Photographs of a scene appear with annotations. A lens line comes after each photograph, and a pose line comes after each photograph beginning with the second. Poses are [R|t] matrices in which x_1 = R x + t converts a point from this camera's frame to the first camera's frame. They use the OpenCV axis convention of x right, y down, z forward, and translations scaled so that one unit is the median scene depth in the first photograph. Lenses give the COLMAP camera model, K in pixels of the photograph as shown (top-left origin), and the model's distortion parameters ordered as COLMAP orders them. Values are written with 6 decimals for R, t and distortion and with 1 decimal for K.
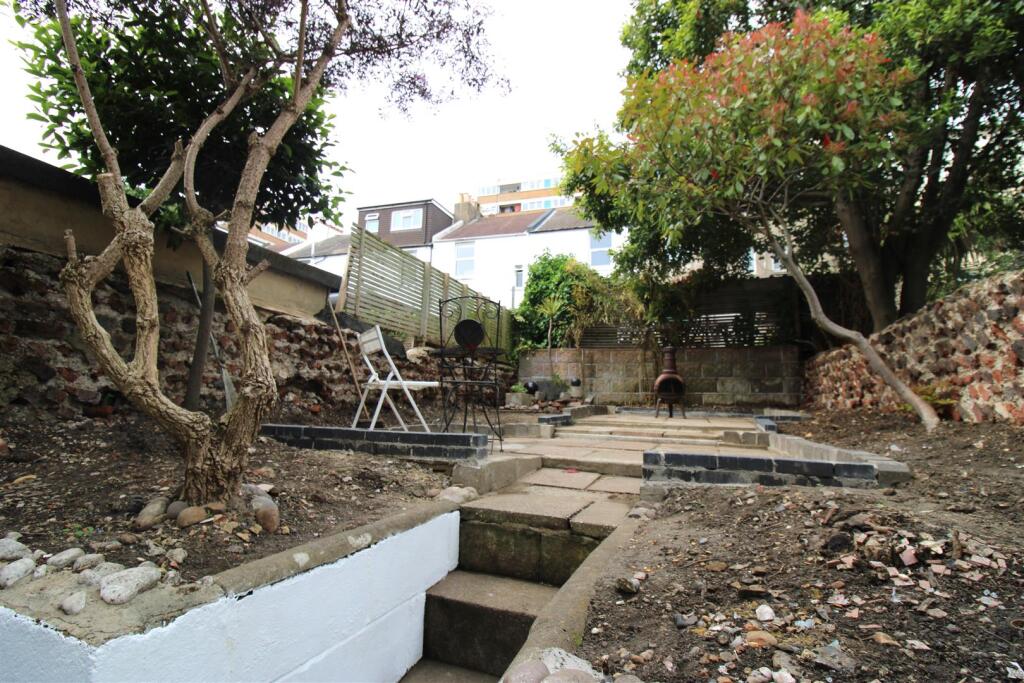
lens RADIAL K [[468.7, 0, 512.0], [0, 468.7, 341.5], [0, 0, 1]] dist [0.000925, -0.010645]
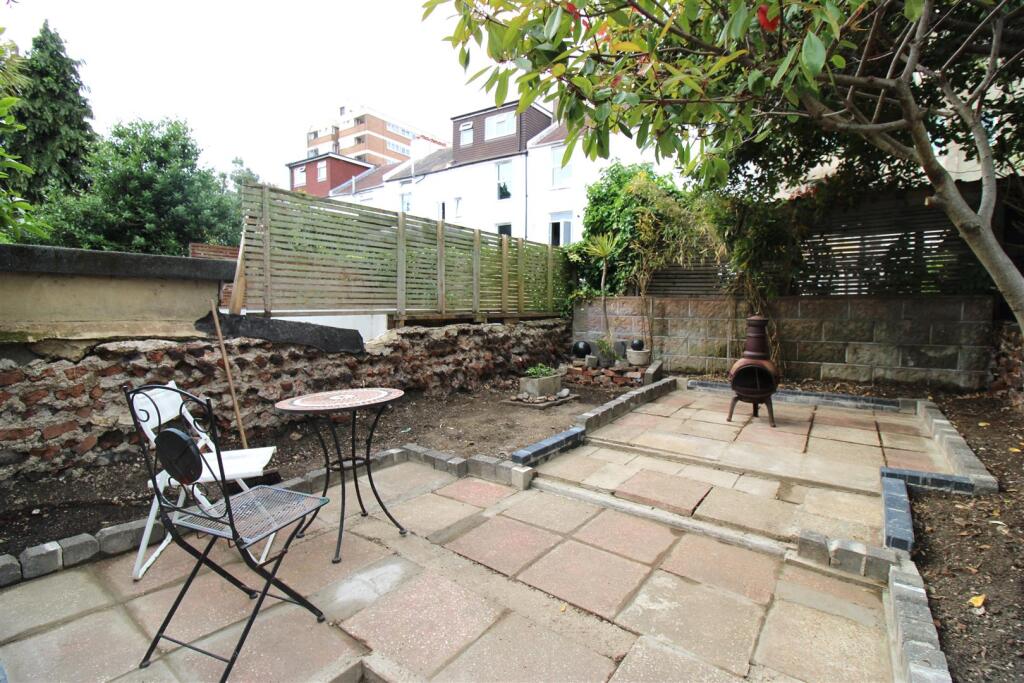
lens RADIAL K [[468.7, 0, 512.0], [0, 468.7, 341.5], [0, 0, 1]] dist [0.000925, -0.010645]
pose [[0.966791, -0.001759, -0.255564, 0.133124], [0.051832, 0.980545, 0.189327, -0.073743], [0.250259, -0.196286, 0.948073, 0.219877]]
